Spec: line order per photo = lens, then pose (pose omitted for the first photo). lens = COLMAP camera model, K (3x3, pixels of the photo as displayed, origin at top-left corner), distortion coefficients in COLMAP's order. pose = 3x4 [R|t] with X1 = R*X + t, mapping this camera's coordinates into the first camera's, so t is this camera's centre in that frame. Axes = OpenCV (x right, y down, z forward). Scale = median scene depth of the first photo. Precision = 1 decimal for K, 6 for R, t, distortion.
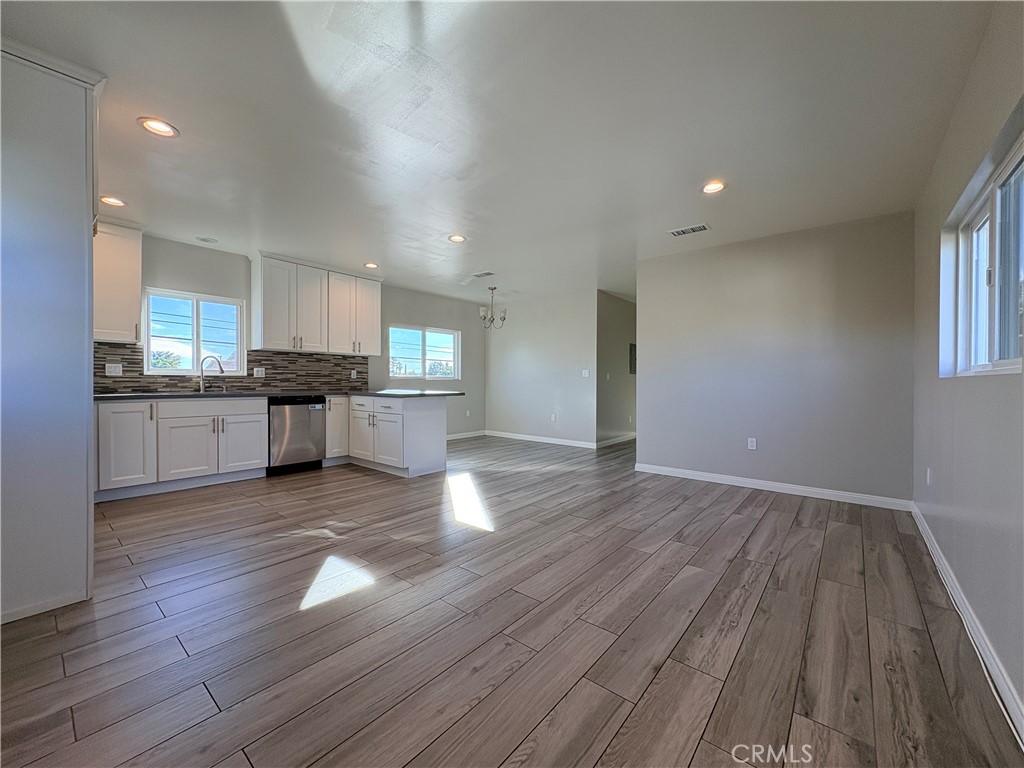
lens RADIAL K [[404.9, 0, 510.9], [0, 404.9, 382.4], [0, 0, 1]] dist [0.001133, 0.000118]
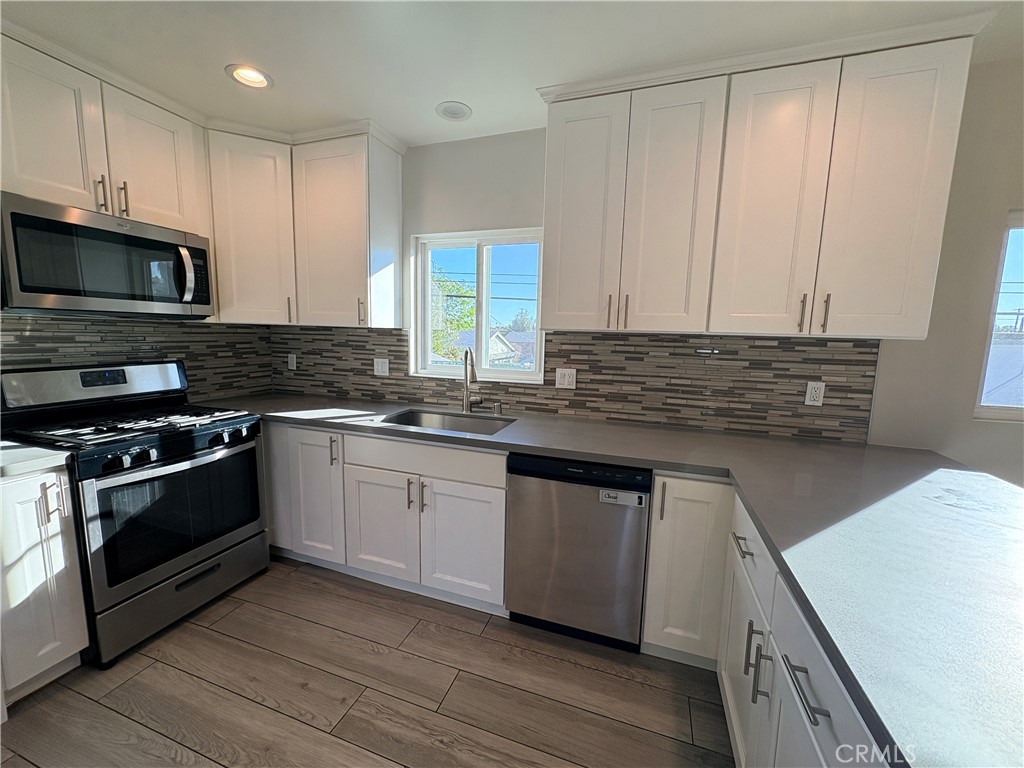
lens RADIAL K [[404.9, 0, 508.8], [0, 404.9, 384.9], [0, 0, 1]] dist [0.001133, 0.000118]
pose [[0.355725, 0.118757, -0.927015, -0.202562], [-0.026594, 0.992779, 0.116976, -0.071173], [0.934212, -0.016958, 0.356314, 0.771343]]
